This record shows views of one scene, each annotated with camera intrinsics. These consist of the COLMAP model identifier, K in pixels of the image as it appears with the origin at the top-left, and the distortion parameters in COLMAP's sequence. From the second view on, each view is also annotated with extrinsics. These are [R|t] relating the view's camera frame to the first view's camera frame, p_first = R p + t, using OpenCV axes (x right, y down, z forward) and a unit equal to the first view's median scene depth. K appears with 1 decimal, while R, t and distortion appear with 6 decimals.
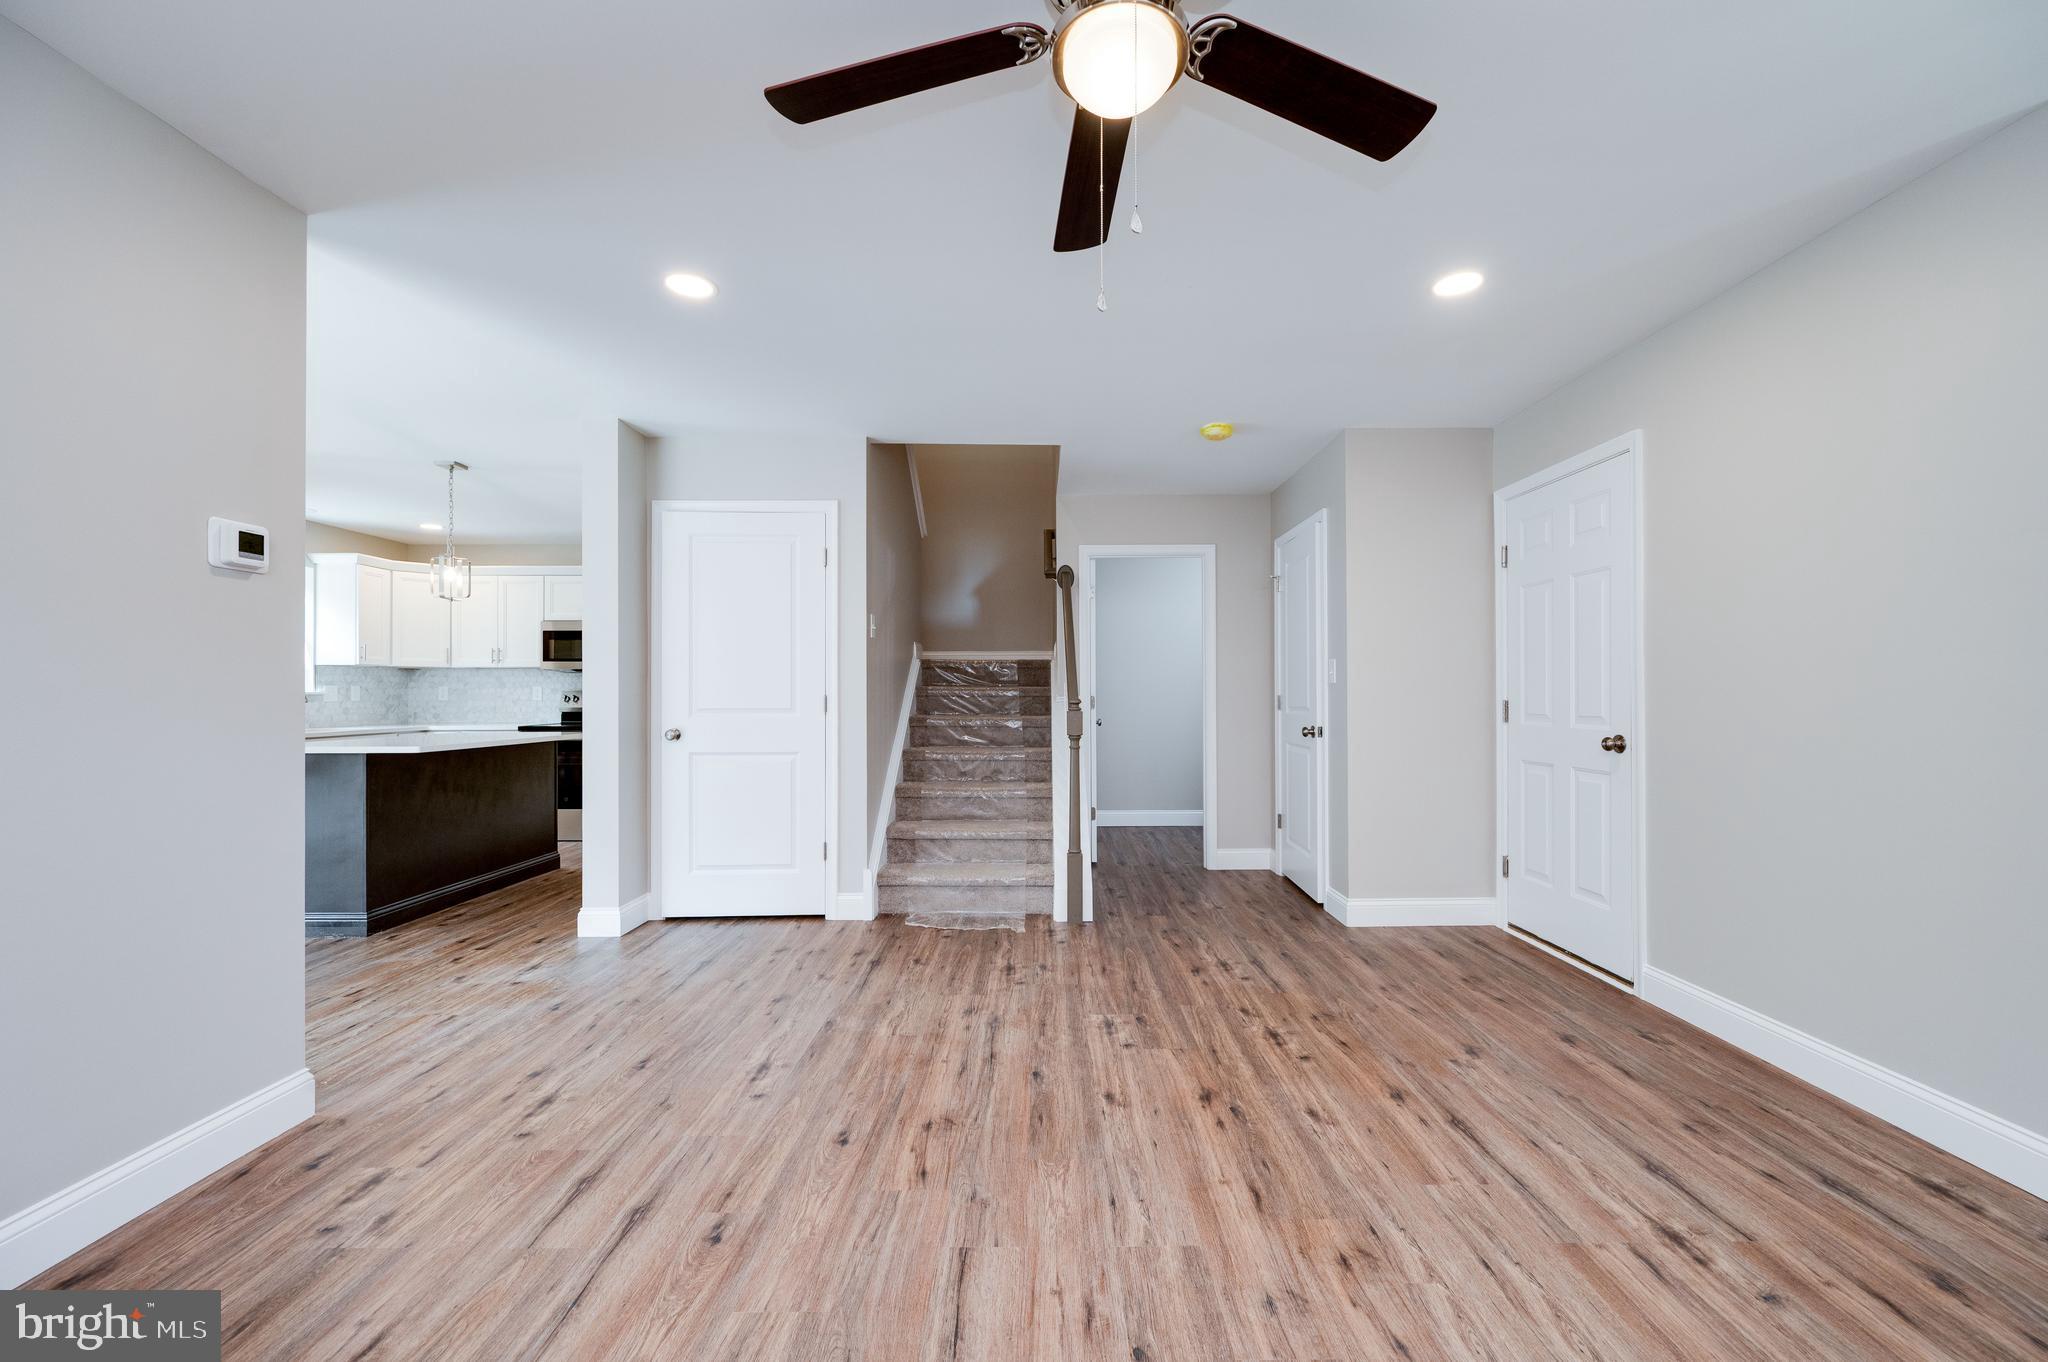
lens RADIAL K [[788.5, 0, 1007.2], [0, 788.5, 686.5], [0, 0, 1]] dist [-0.001021, -0.000147]
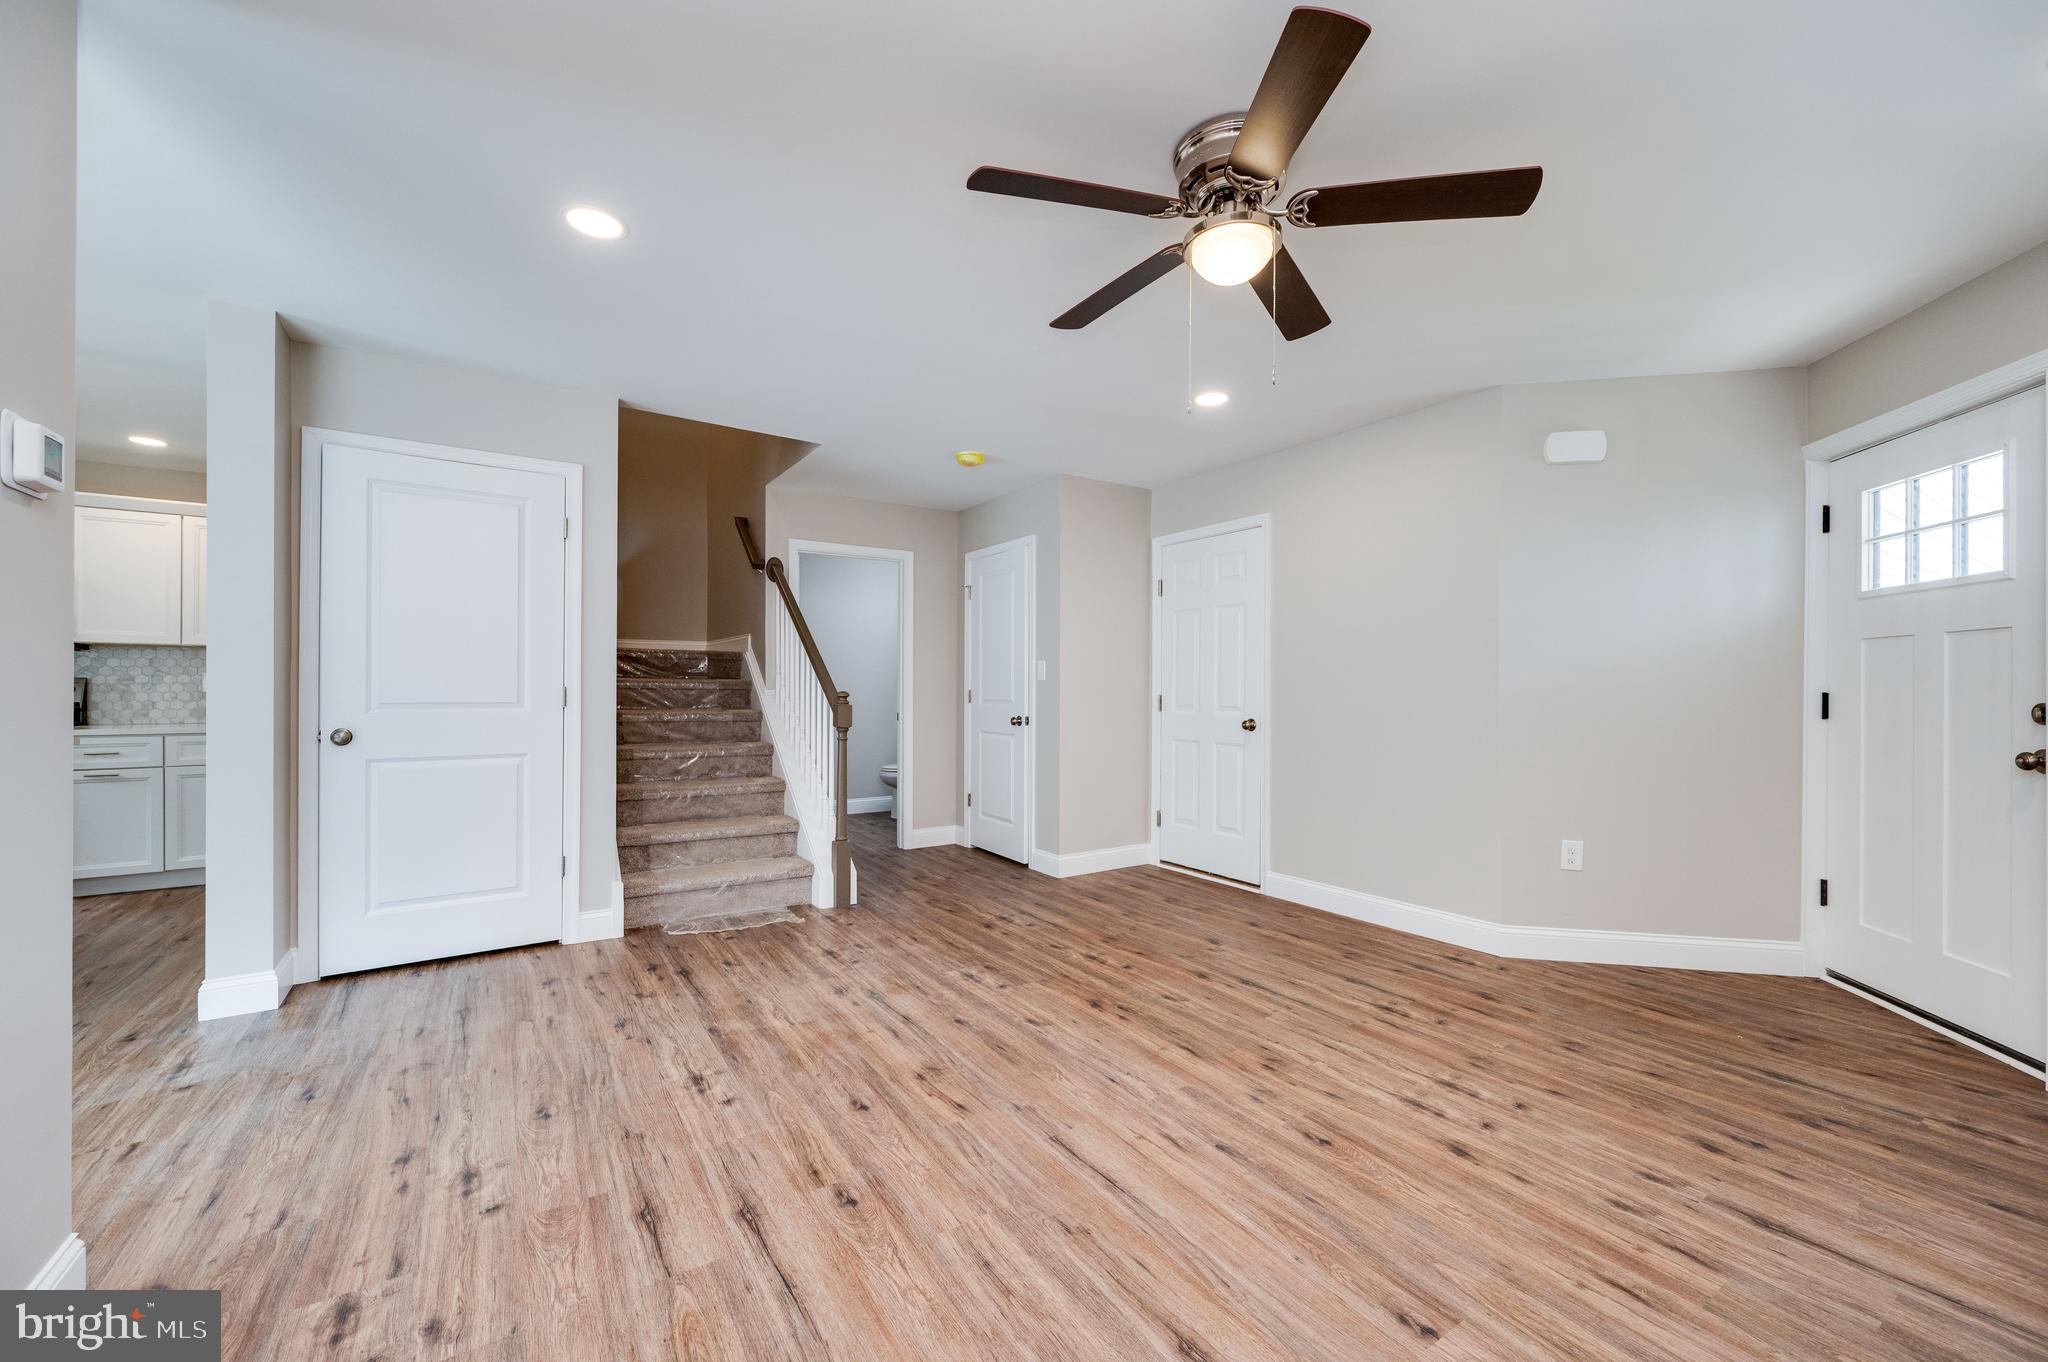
lens RADIAL K [[788.5, 0, 1020.8], [0, 788.5, 684.4], [0, 0, 1]] dist [-0.001021, -0.000147]
pose [[0.842138, 0.009803, 0.539173, -0.304593], [-0.012550, 0.999920, 0.001421, 0.000536], [-0.539116, -0.007963, 0.842194, -0.003778]]
